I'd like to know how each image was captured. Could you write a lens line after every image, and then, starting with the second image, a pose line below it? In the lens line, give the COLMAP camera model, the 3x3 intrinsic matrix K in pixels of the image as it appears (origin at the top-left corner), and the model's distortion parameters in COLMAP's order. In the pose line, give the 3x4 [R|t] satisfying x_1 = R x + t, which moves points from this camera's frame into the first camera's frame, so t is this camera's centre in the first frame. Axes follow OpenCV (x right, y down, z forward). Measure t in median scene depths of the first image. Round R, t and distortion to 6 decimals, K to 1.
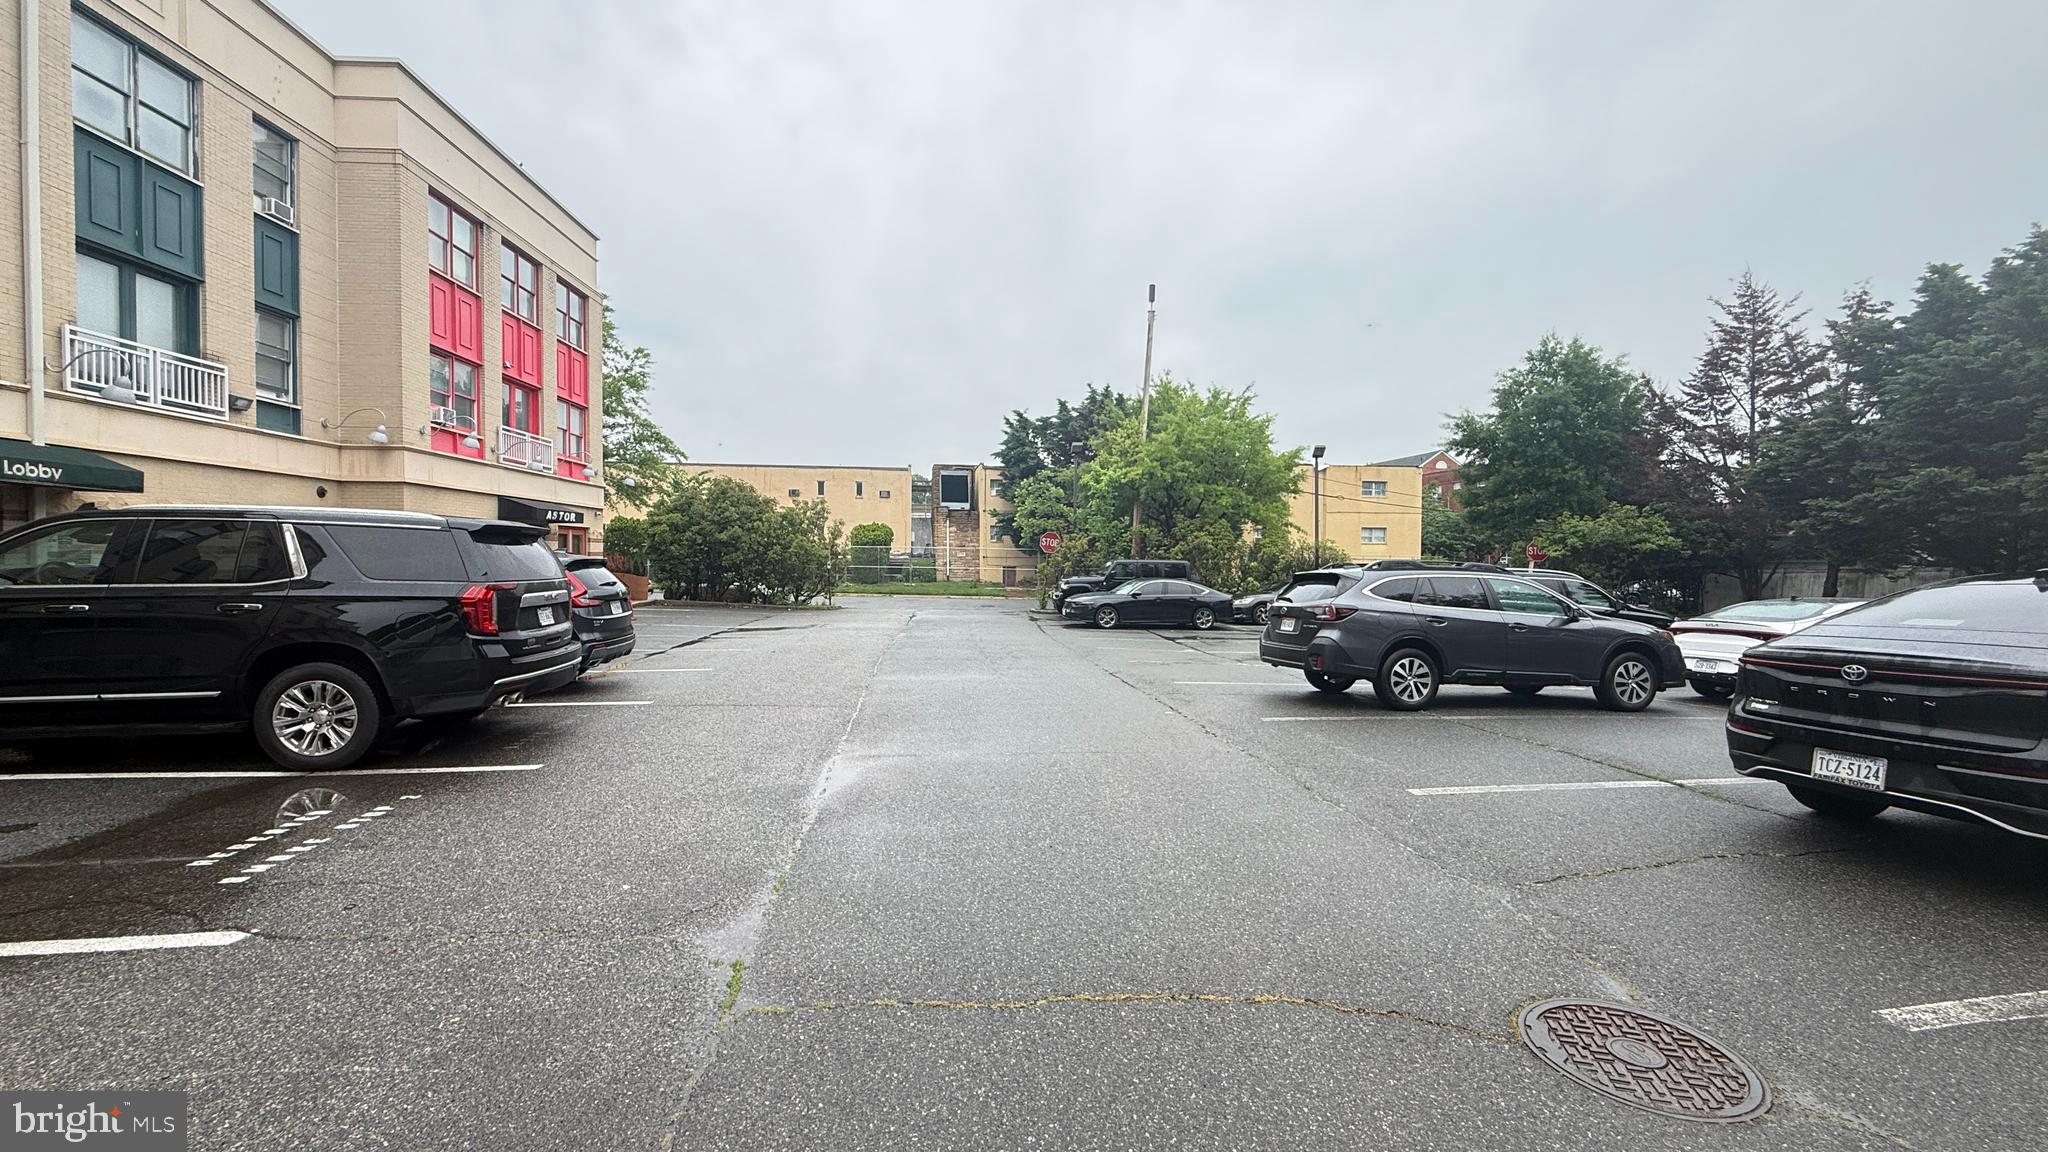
lens RADIAL K [[809.9, 0, 1024.0], [0, 809.9, 576.0], [0, 0, 1]] dist [-0.000686, 0.000059]
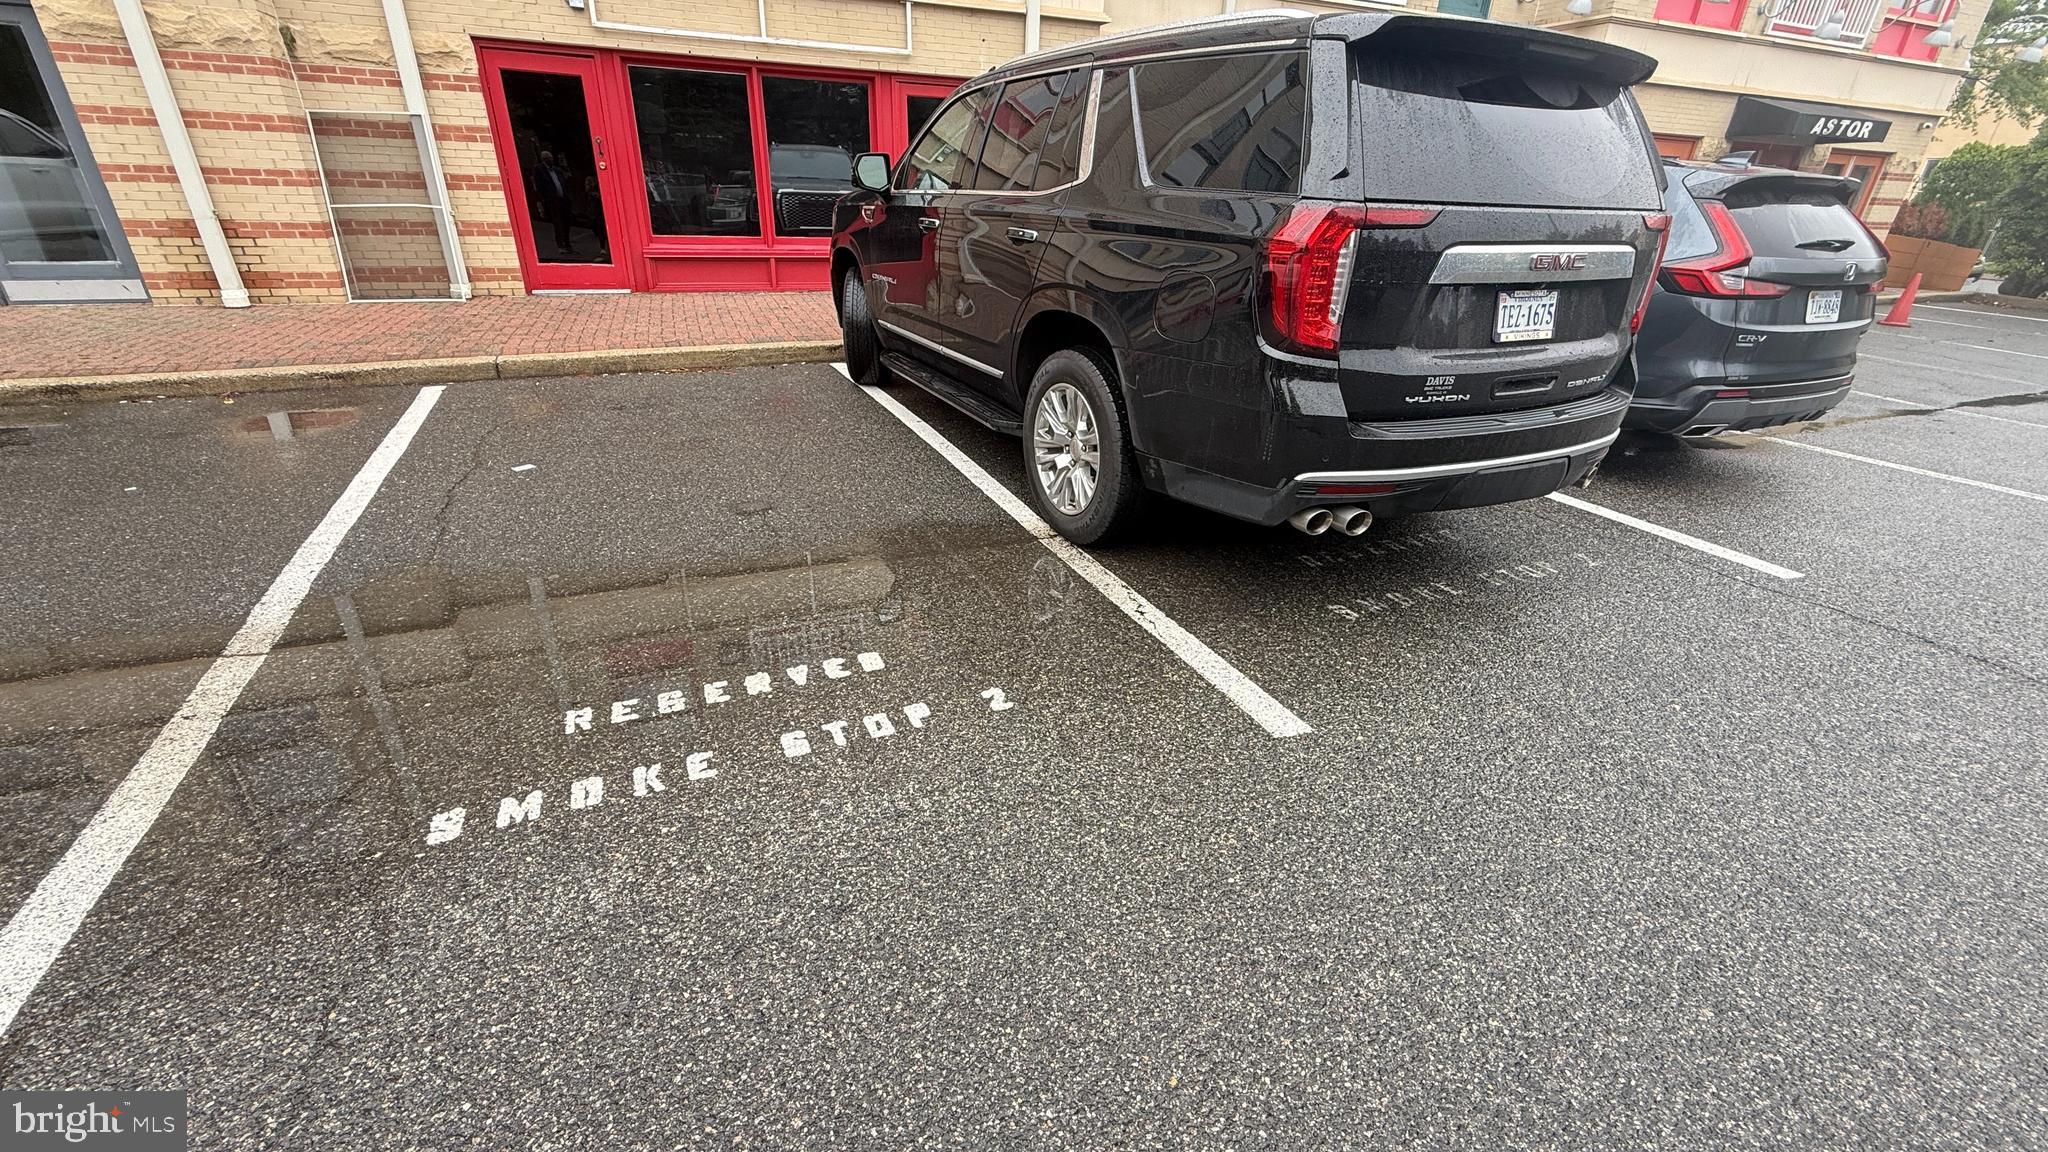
lens RADIAL K [[816.3, 0, 1019.8], [0, 816.3, 574.0], [0, 0, 1]] dist [-0.000084, -0.000237]
pose [[0.294997, 0.410913, -0.862628, -0.153273], [-0.049467, 0.908162, 0.415686, 0.007060], [0.954217, -0.079954, 0.288231, 0.351228]]
